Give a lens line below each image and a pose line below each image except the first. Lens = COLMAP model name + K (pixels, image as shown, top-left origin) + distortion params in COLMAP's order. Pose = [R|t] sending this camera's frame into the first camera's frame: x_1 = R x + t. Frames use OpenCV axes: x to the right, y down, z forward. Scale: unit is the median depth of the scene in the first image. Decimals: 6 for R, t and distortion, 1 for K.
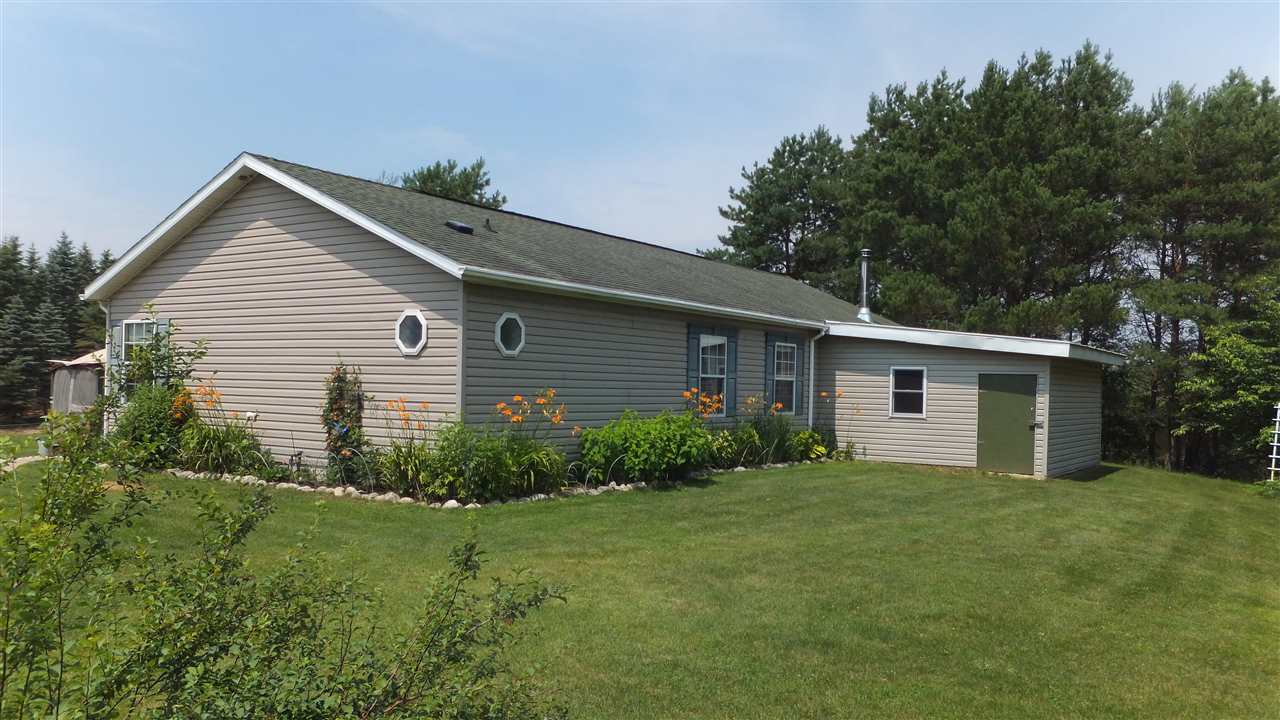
lens RADIAL K [[975.5, 0, 640.0], [0, 975.5, 360.0], [0, 0, 1]] dist [-0.004932, 0.007063]
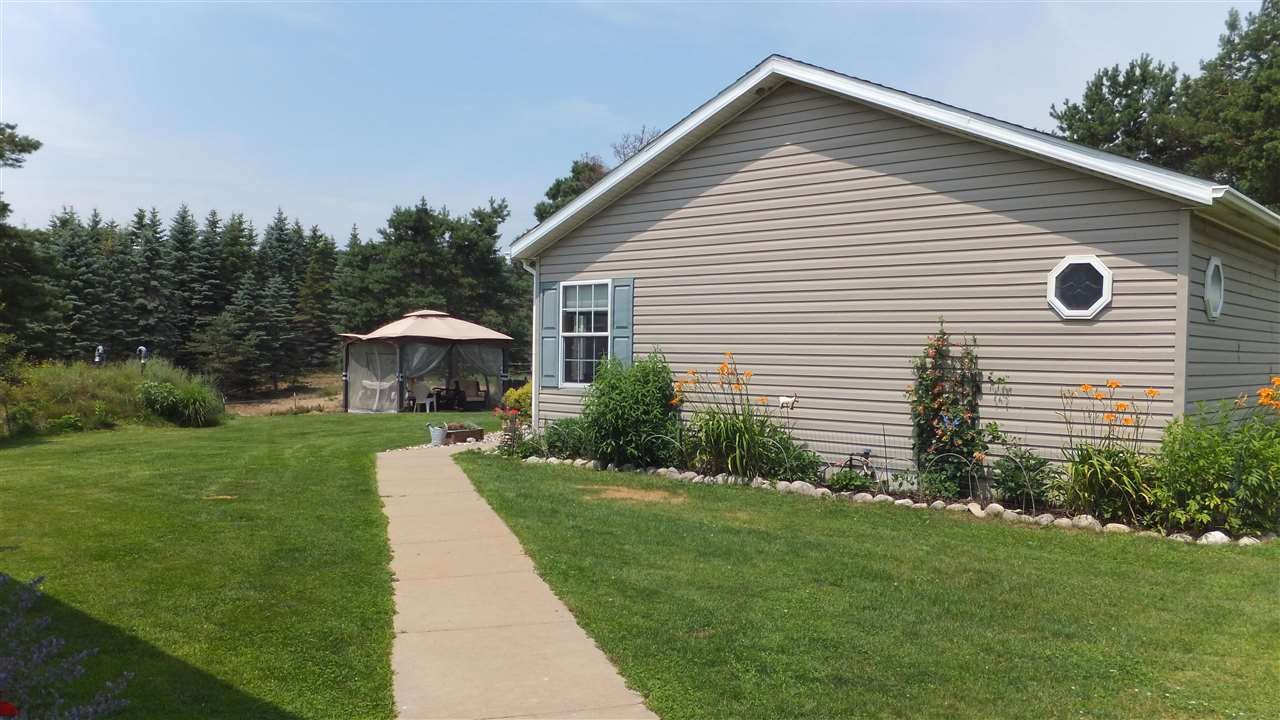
lens RADIAL K [[1022.6, 0, 640.0], [0, 1022.6, 360.0], [0, 0, 1]] dist [-0.035883, 0.002430]
pose [[0.985061, -0.001589, -0.172198, -0.360333], [0.006246, 0.999629, 0.026508, 0.002512], [0.172092, -0.027188, 0.984706, 0.188044]]
